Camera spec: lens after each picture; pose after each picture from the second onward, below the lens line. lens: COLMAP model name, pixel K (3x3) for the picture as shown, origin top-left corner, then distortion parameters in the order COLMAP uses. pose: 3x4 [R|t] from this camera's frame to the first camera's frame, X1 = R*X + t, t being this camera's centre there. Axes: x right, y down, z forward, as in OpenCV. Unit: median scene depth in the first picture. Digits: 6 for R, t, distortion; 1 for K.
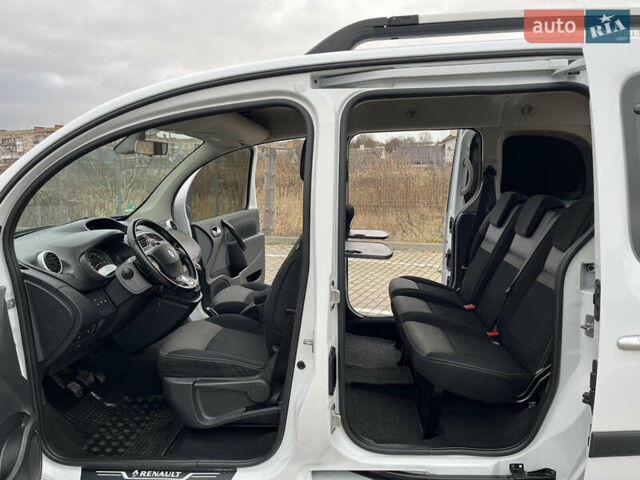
lens RADIAL K [[476.6, 0, 316.5], [0, 476.6, 238.2], [0, 0, 1]] dist [0.075628, -0.096474]
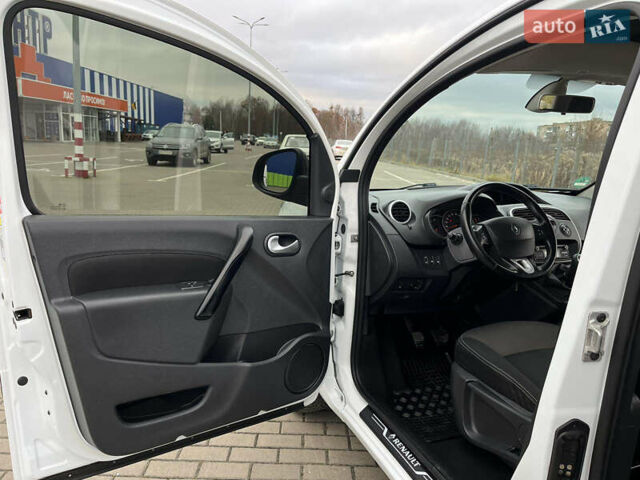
lens RADIAL K [[485.8, 0, 325.3], [0, 485.8, 239.3], [0, 0, 1]] dist [0.075451, -0.098880]
pose [[0.439447, 0.213506, -0.872526, 0.212571], [-0.180115, 0.972559, 0.147268, -0.012043], [0.880025, 0.092439, 0.465844, 0.240467]]
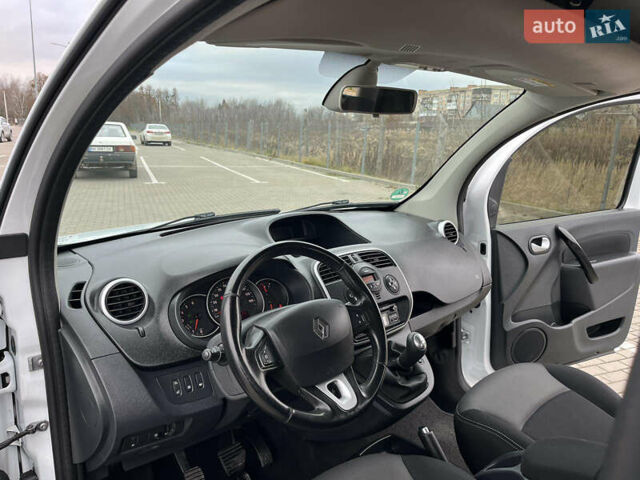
lens RADIAL K [[484.9, 0, 318.1], [0, 484.9, 241.1], [0, 0, 1]] dist [0.022154, 0.005783]
pose [[0.716641, 0.187611, -0.671734, -0.003755], [-0.129654, 0.982189, 0.135997, -0.084146], [0.685285, -0.010368, 0.728202, 0.484946]]
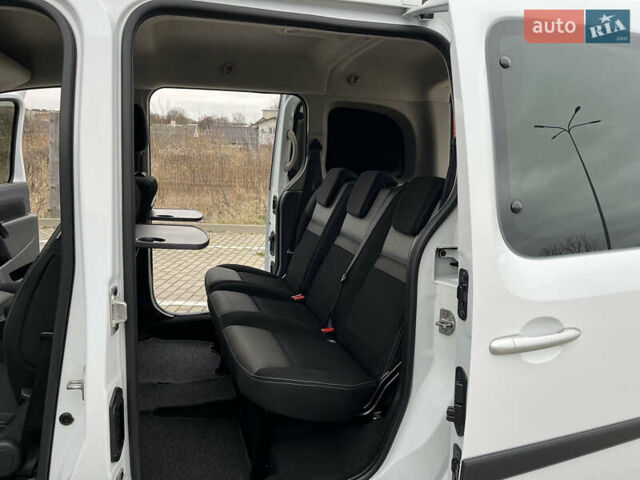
lens RADIAL K [[476.6, 0, 316.5], [0, 476.6, 238.2], [0, 0, 1]] dist [0.075628, -0.096474]
pose [[0.928529, -0.022525, 0.370575, 0.026488], [0.007993, 0.999139, 0.040705, -0.000573], [-0.371173, -0.034834, 0.927910, 0.168387]]
